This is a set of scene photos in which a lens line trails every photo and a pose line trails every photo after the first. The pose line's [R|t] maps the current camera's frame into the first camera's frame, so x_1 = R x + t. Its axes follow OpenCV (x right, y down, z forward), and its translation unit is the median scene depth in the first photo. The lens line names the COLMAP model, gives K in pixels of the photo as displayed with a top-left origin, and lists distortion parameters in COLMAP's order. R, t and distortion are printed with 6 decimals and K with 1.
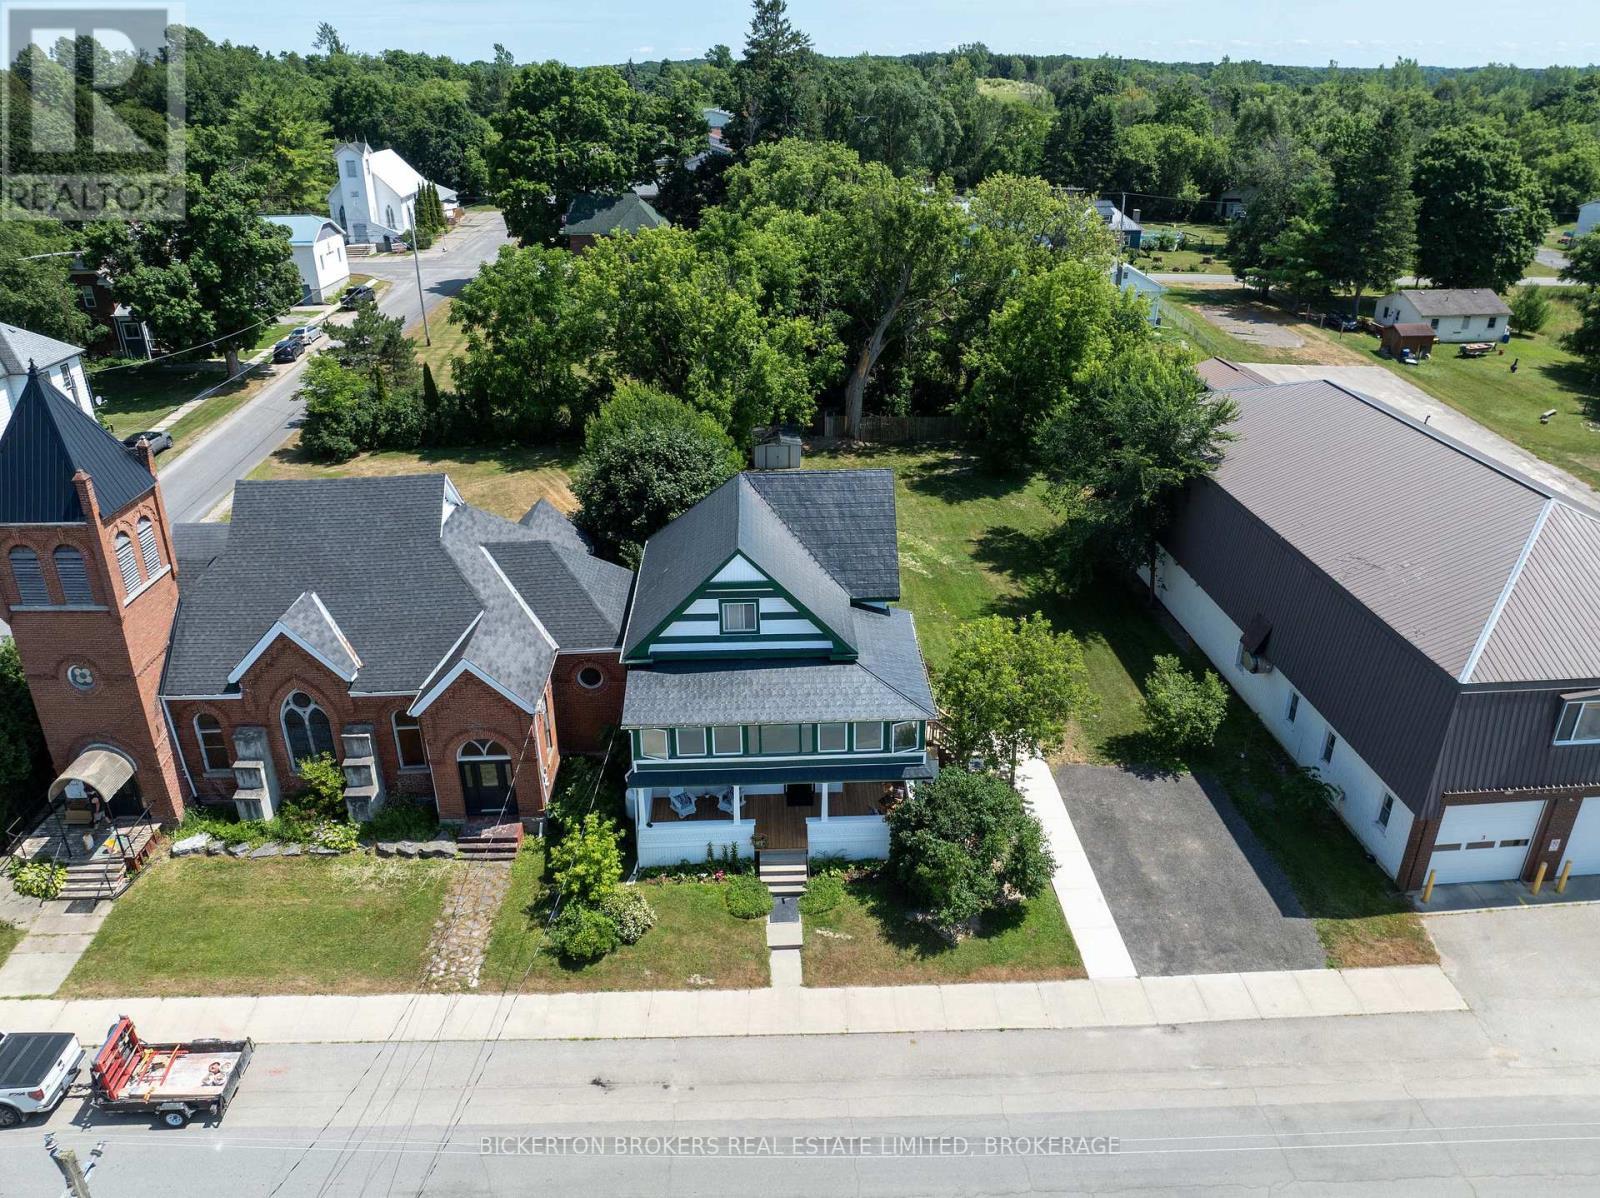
lens RADIAL K [[1094.9, 0, 800.0], [0, 1094.9, 599.0], [0, 0, 1]] dist [-0.034670, 0.003149]
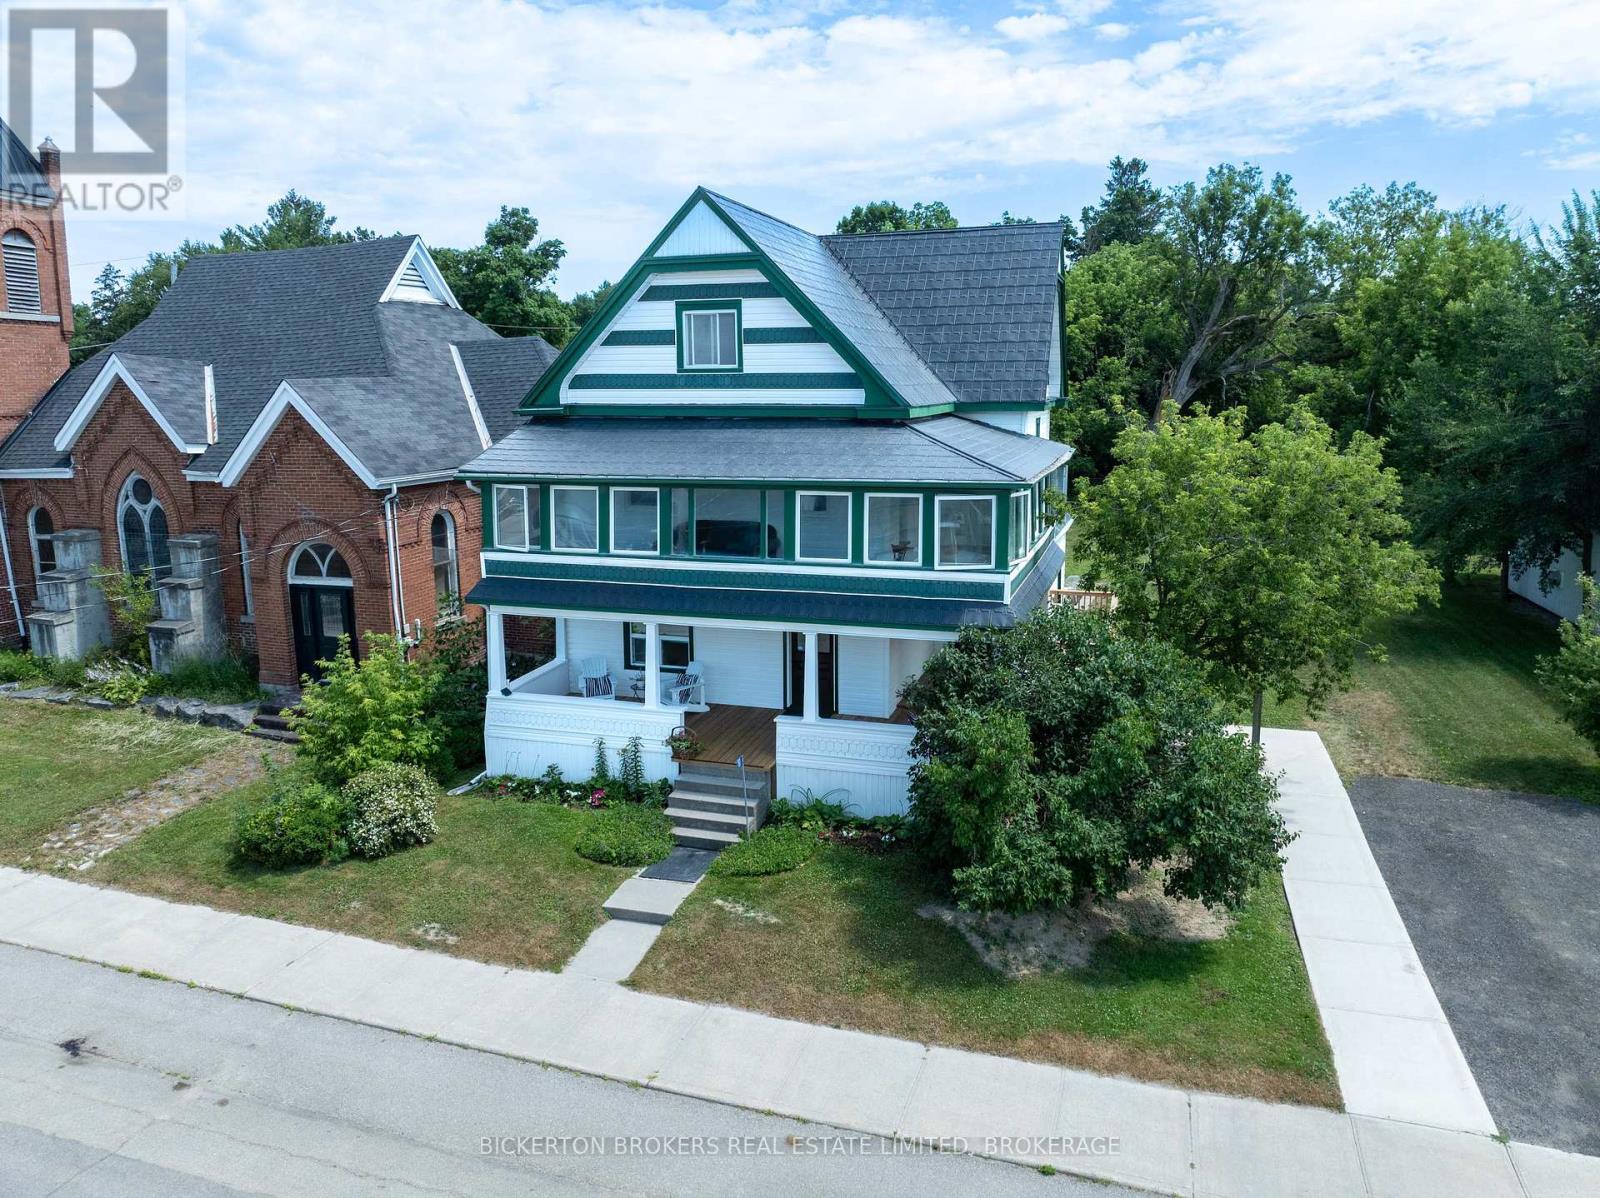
lens RADIAL K [[1118.7, 0, 800.0], [0, 1118.7, 599.0], [0, 0, 1]] dist [-0.058748, 0.034378]
pose [[0.941386, 0.065425, -0.330926, 0.187833], [-0.143856, 0.965196, -0.218406, 0.265948], [0.305119, 0.253210, 0.918034, 0.521179]]
